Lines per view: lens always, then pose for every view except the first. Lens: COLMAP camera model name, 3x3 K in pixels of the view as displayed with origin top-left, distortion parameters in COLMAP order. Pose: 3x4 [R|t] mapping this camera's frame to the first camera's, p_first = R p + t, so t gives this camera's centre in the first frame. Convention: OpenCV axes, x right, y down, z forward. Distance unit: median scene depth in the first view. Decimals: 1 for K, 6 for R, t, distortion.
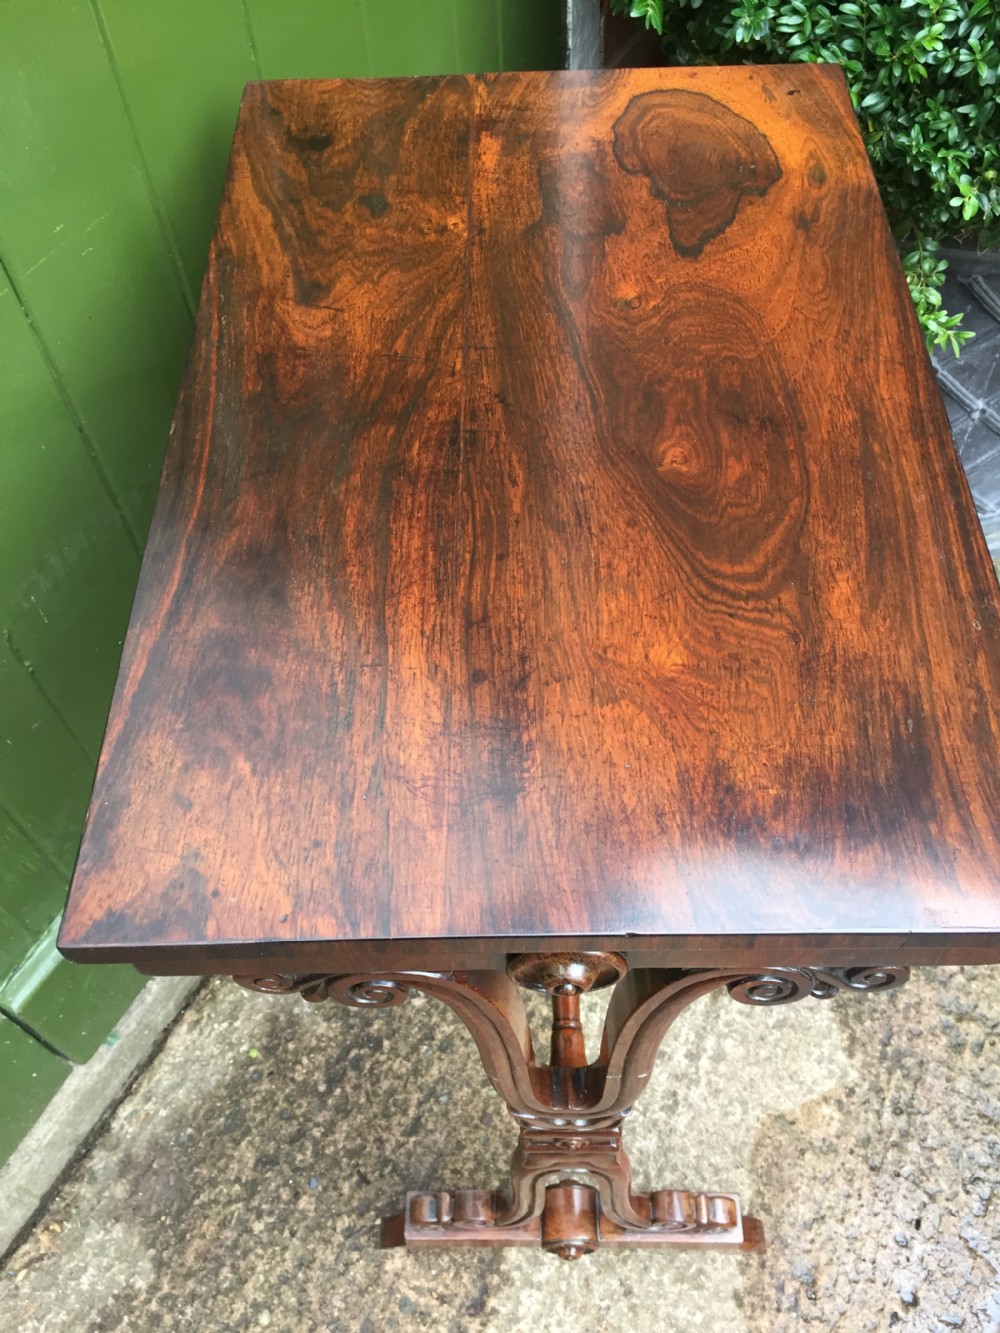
lens RADIAL K [[1144.9, 0, 501.9], [0, 1144.9, 670.1], [0, 0, 1]] dist [0.087346, -0.128595]
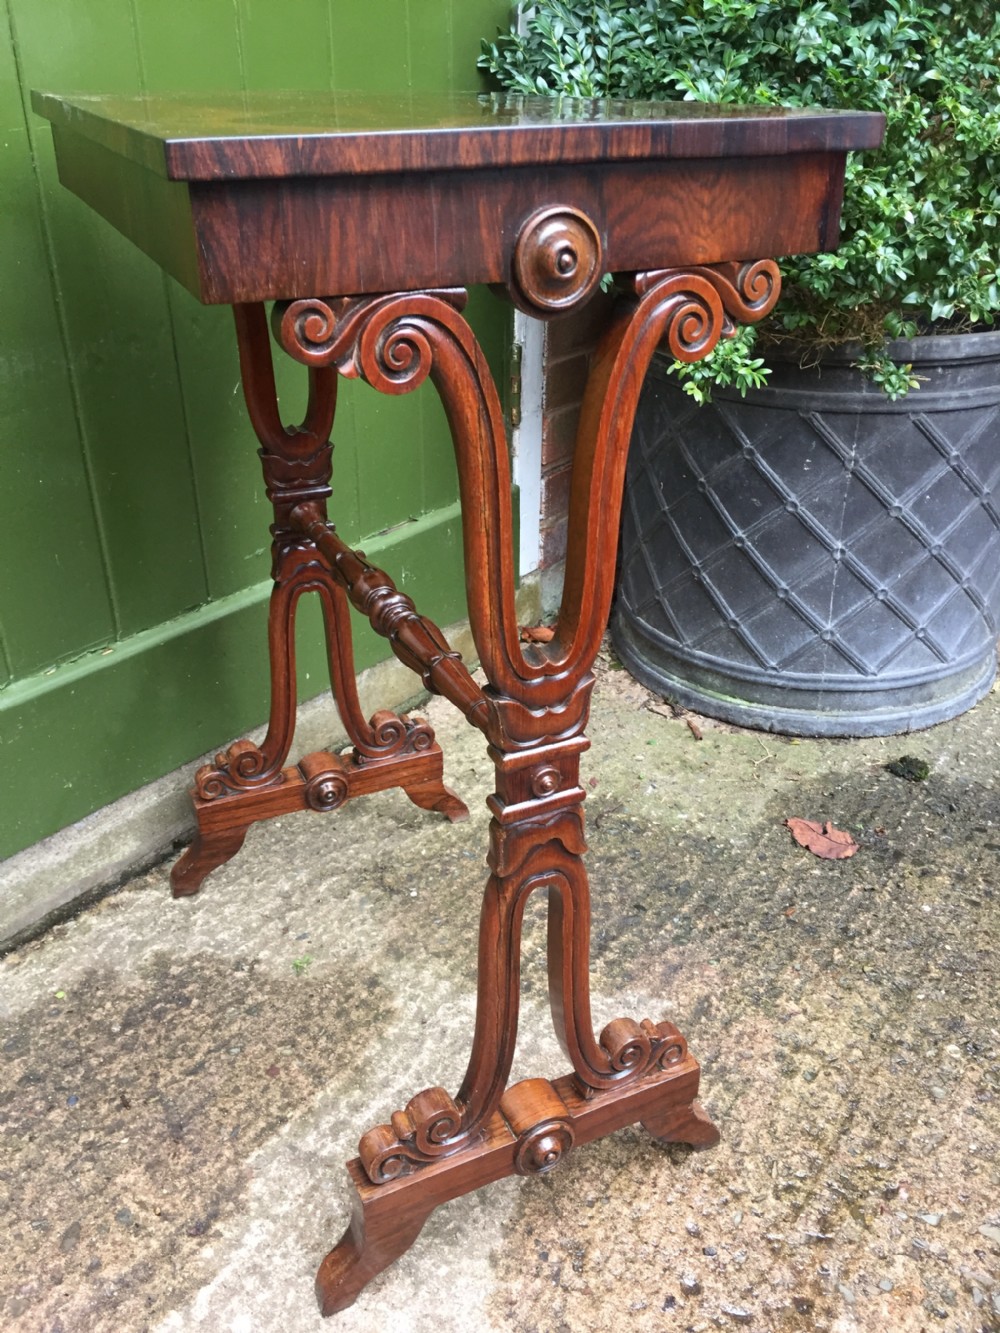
lens RADIAL K [[1144.9, 0, 504.5], [0, 1144.9, 670.8], [0, 0, 1]] dist [0.087346, -0.128595]
pose [[0.989407, 0.105642, -0.099567, 0.235932], [-0.139923, 0.876706, -0.460226, 0.519723], [0.038672, 0.469282, 0.882201, 0.031711]]
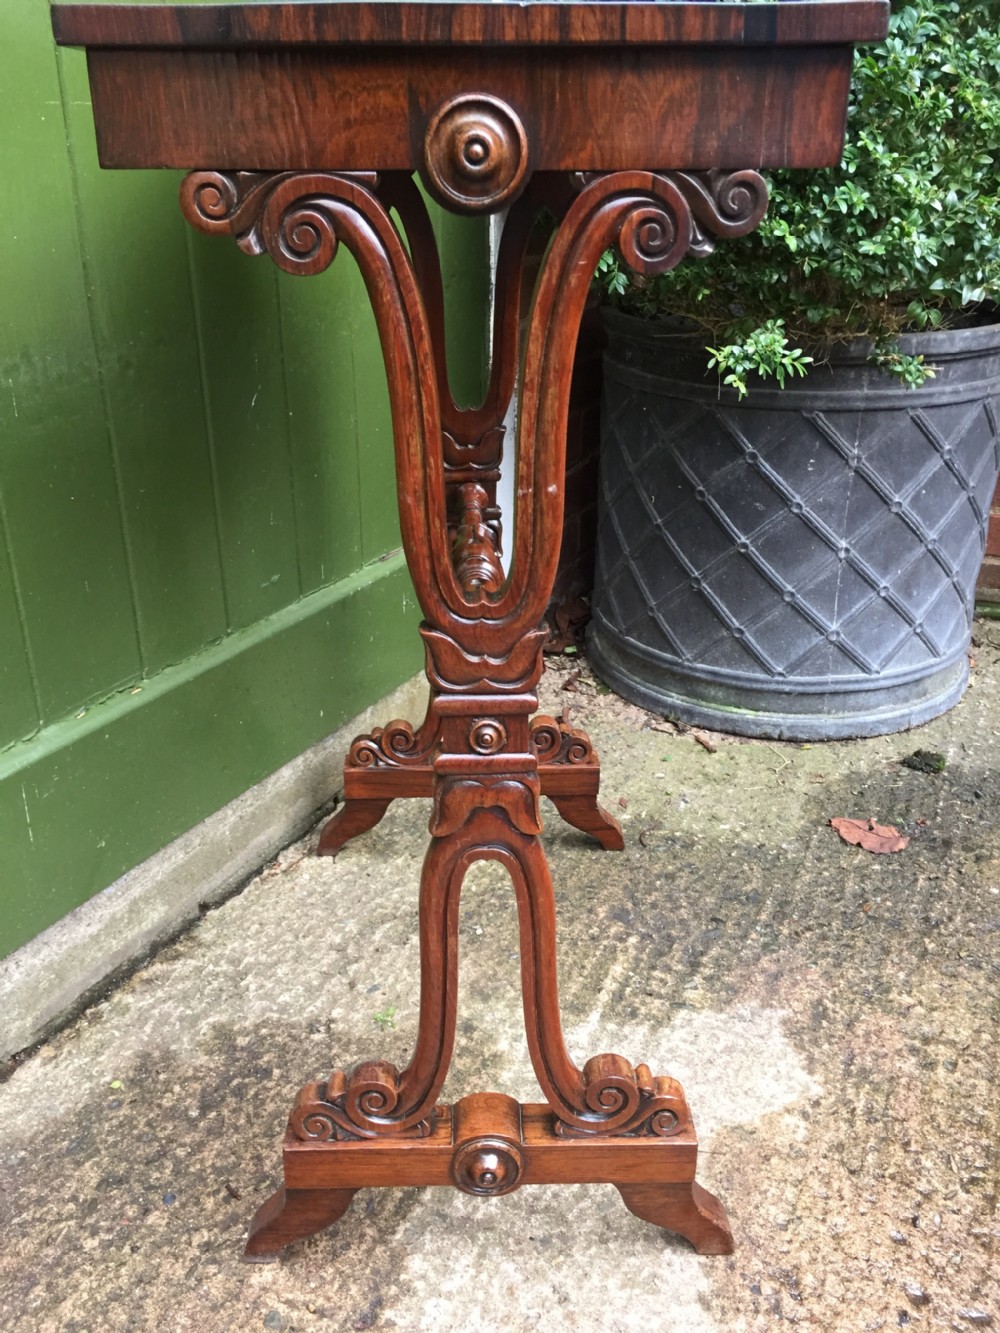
lens RADIAL K [[1144.9, 0, 505.5], [0, 1144.9, 672.5], [0, 0, 1]] dist [0.087346, -0.128595]
pose [[0.998160, 0.028224, 0.053663, 0.015477], [0.004254, 0.850272, -0.526326, 0.555499], [-0.060483, 0.525586, 0.848588, 0.116413]]
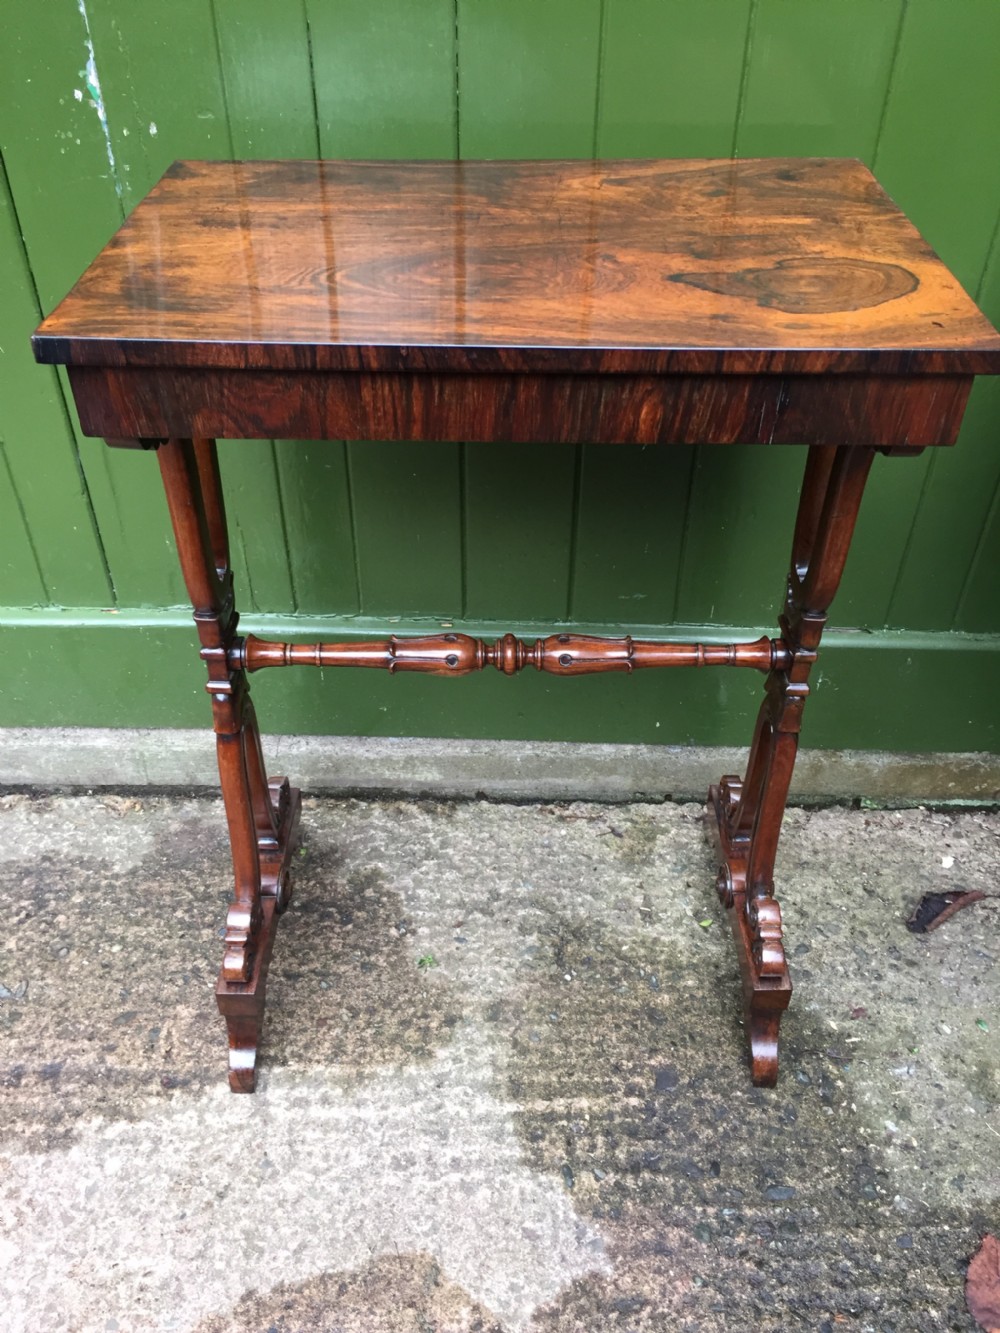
lens RADIAL K [[1144.9, 0, 505.0], [0, 1144.9, 666.5], [0, 0, 1]] dist [0.087346, -0.128595]
pose [[0.471043, 0.587132, -0.658327, 0.598084], [-0.747685, 0.661754, 0.055208, -0.021895], [0.468066, 0.466216, 0.750704, 0.114086]]
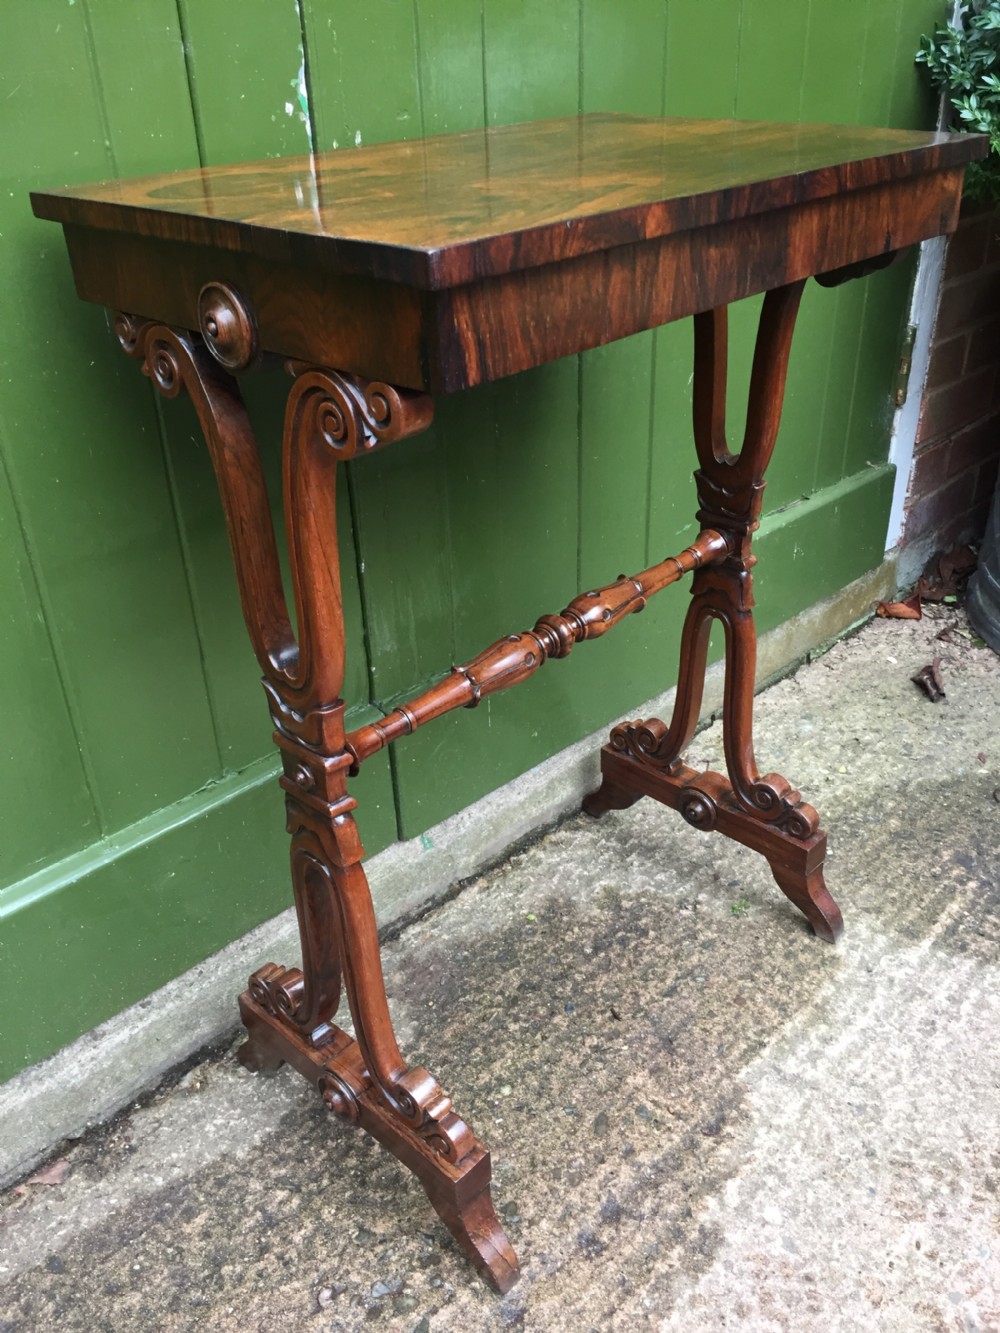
lens RADIAL K [[1144.9, 0, 499.5], [0, 1144.9, 670.8], [0, 0, 1]] dist [0.087346, -0.128595]
pose [[0.958671, 0.151301, -0.240951, -0.015635], [-0.240457, 0.883550, -0.401895, 0.608721], [0.152085, 0.443223, 0.883416, -0.084315]]
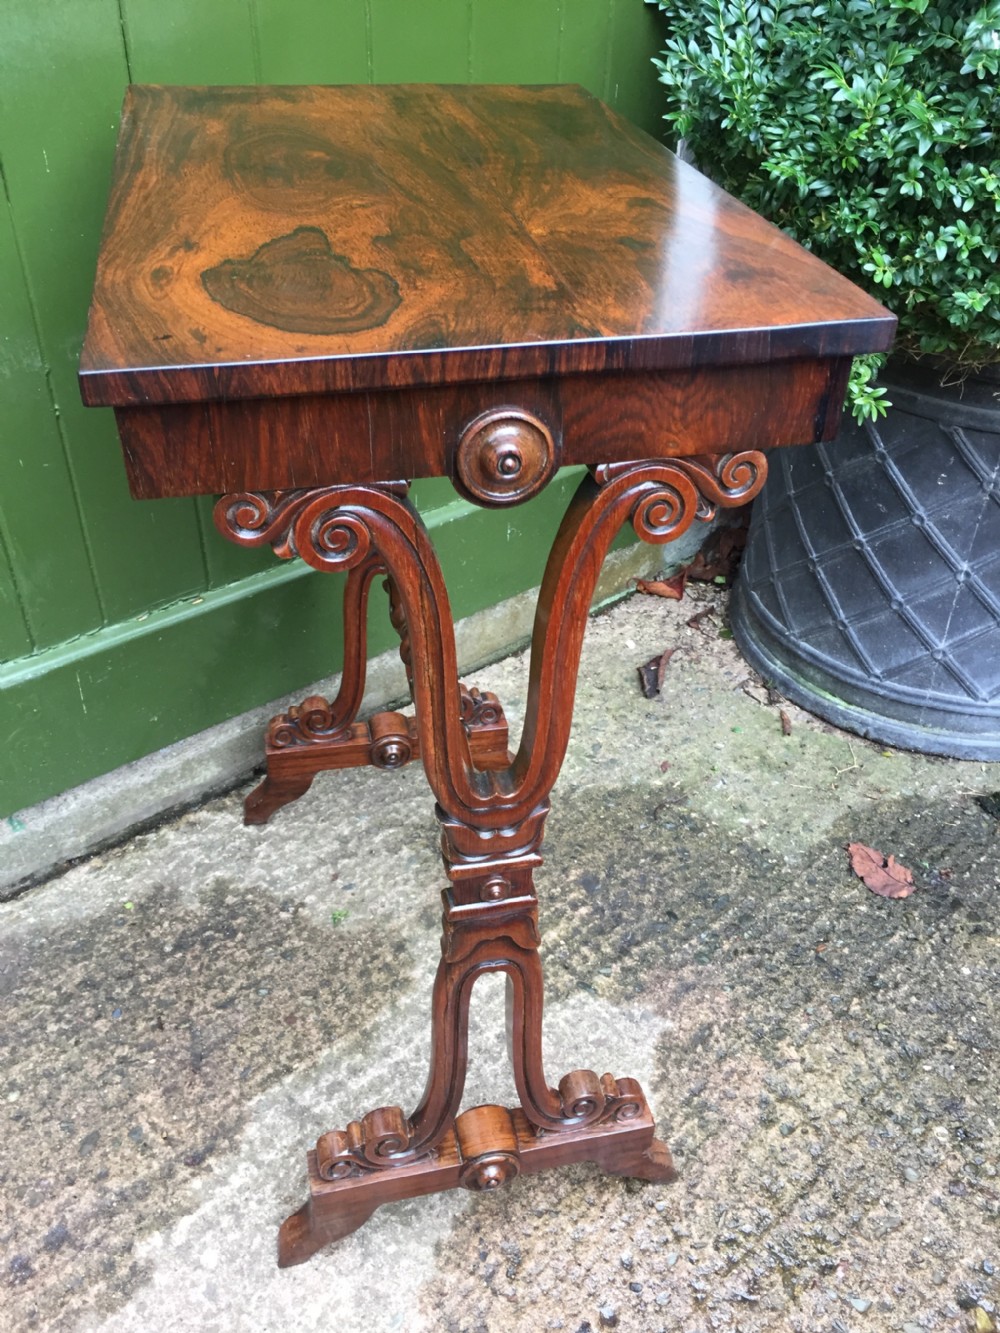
lens RADIAL K [[1144.9, 0, 503.2], [0, 1144.9, 669.6], [0, 0, 1]] dist [0.087346, -0.128595]
pose [[0.933789, 0.265888, -0.239461, 0.332824], [-0.328969, 0.901196, -0.282180, 0.342923], [0.140773, 0.342272, 0.928996, -0.032974]]
